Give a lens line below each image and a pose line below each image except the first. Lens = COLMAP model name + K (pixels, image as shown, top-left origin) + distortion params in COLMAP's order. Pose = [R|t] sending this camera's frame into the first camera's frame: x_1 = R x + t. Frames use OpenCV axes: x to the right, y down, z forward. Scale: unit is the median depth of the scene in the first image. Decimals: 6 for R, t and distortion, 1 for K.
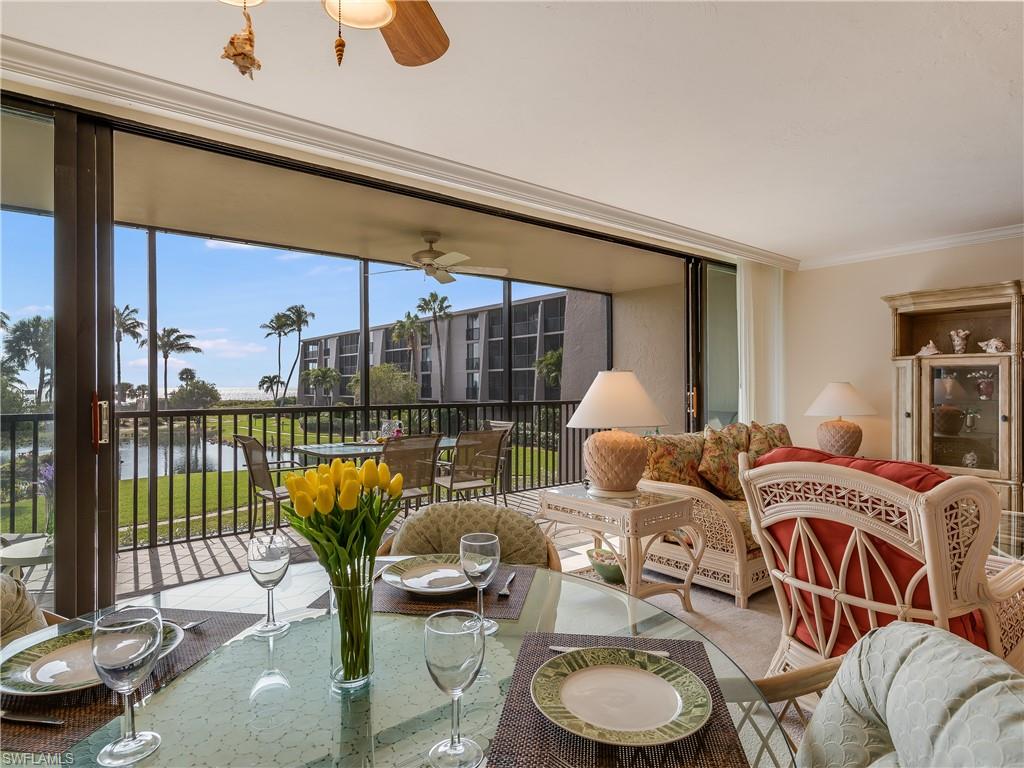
lens RADIAL K [[520.5, 0, 513.9], [0, 520.5, 384.7], [0, 0, 1]] dist [0.004145, -0.000157]
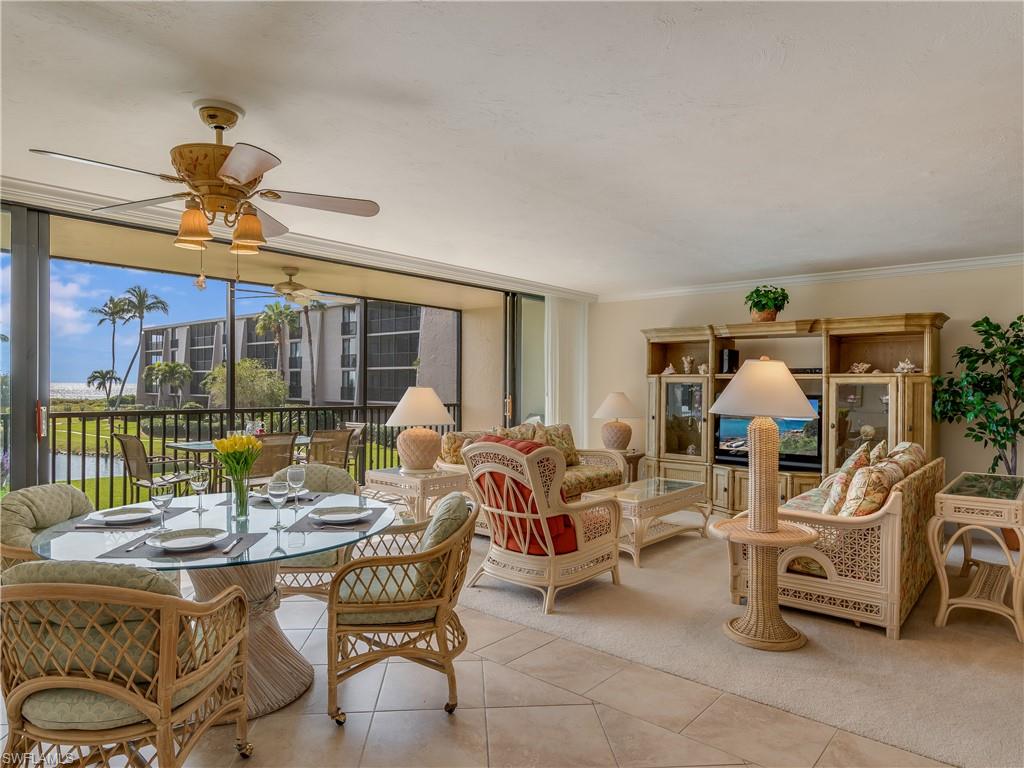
lens RADIAL K [[642.2, 0, 517.3], [0, 642.2, 385.1], [0, 0, 1]] dist [0.022074, 0.003432]
pose [[0.987459, 0.010716, 0.157509, 0.089775], [-0.011865, 0.999909, 0.006354, -0.022467], [-0.157427, -0.008144, 0.987497, -0.397868]]
